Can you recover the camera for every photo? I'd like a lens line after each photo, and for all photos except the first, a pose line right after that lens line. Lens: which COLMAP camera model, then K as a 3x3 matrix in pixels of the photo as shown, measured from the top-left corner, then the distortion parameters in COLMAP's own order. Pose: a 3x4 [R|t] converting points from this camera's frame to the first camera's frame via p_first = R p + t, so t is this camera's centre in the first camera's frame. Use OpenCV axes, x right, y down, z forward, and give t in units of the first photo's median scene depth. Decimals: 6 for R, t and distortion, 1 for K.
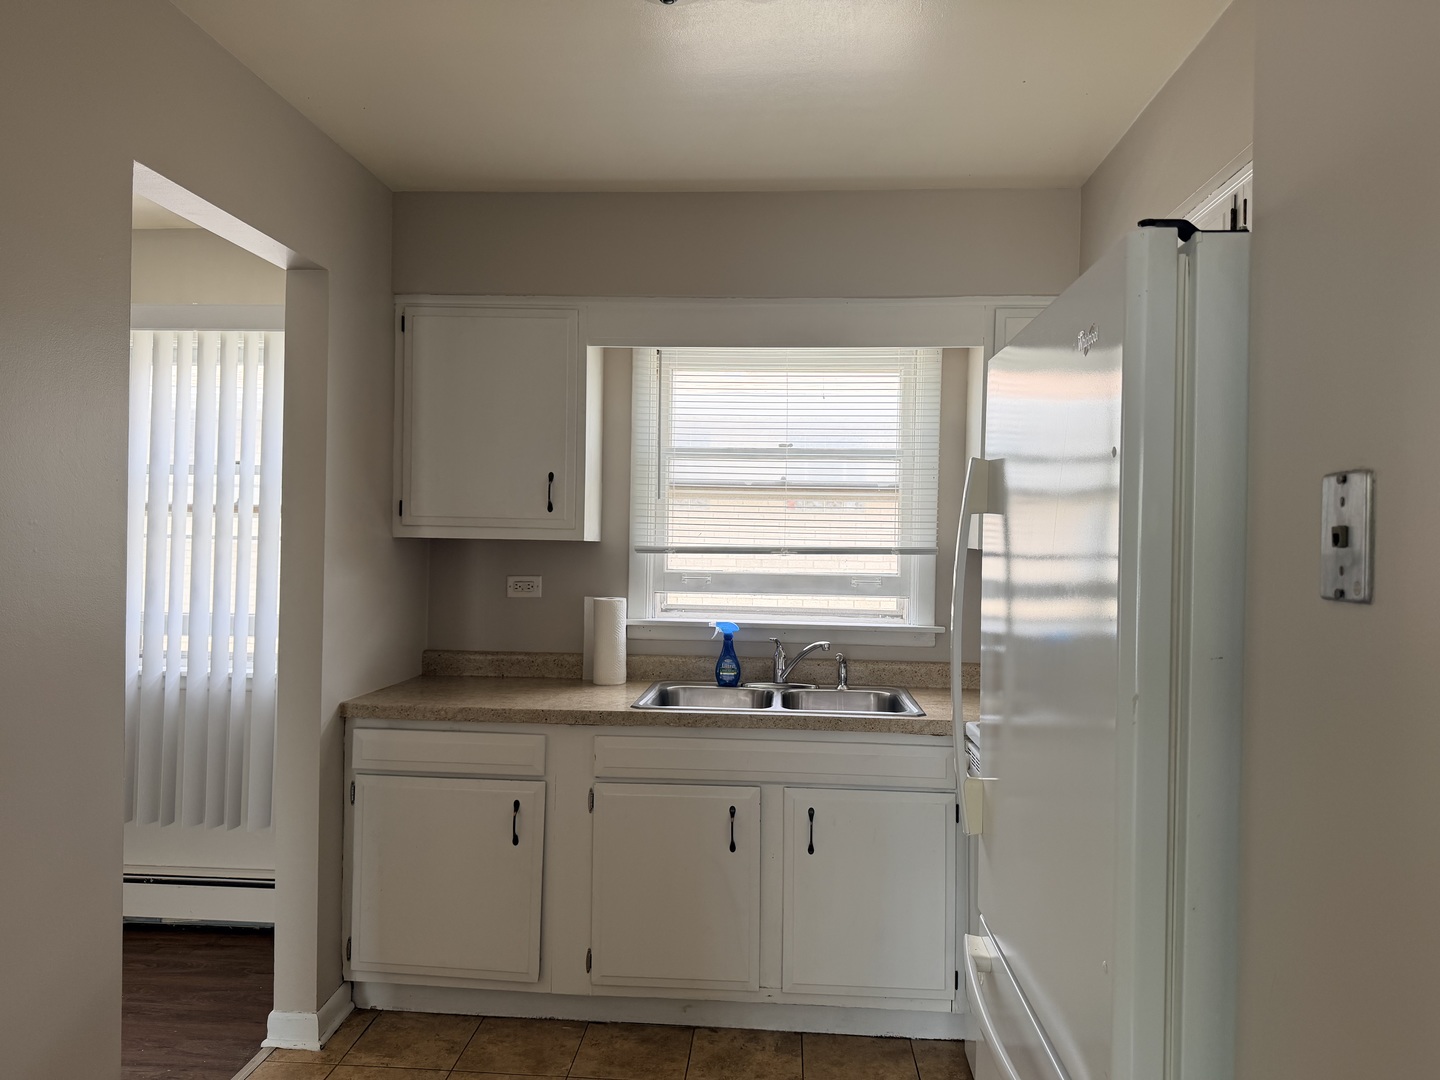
lens RADIAL K [[1005.9, 0, 738.7], [0, 1005.9, 533.2], [0, 0, 1]] dist [0.040299, -0.053570]
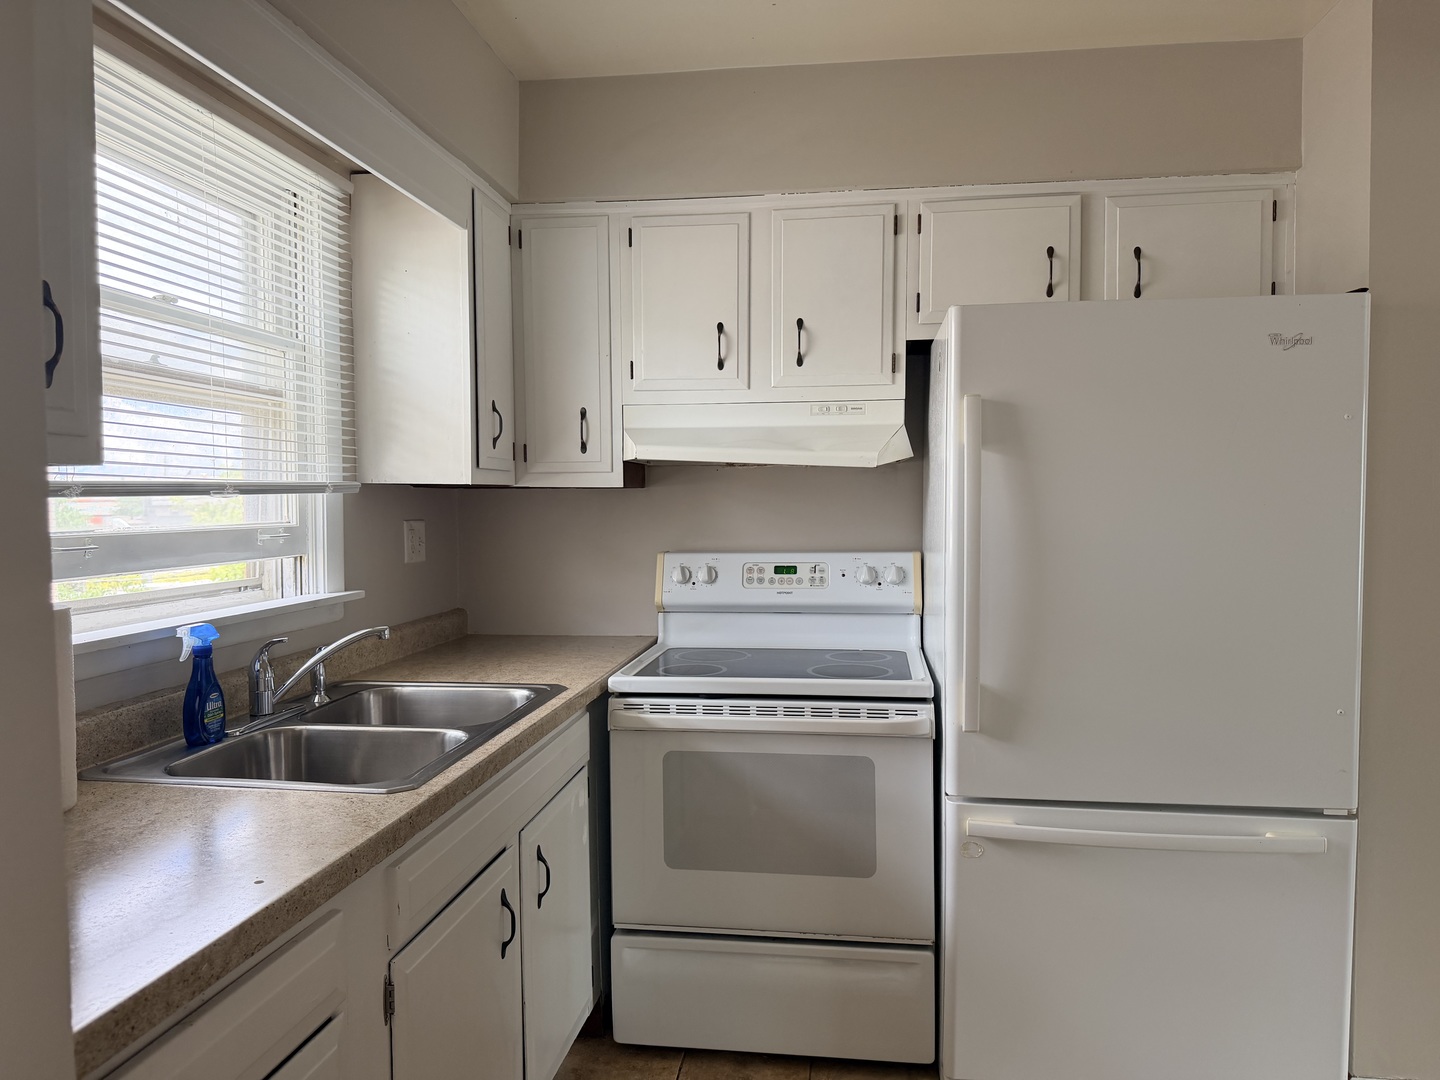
lens RADIAL K [[1005.9, 0, 738.7], [0, 1005.9, 533.2], [0, 0, 1]] dist [0.040299, -0.053570]
pose [[0.127791, -0.060317, 0.989965, -0.481145], [0.007763, 0.998179, 0.059815, 0.010166], [-0.991771, 0.000041, 0.128026, 0.628880]]
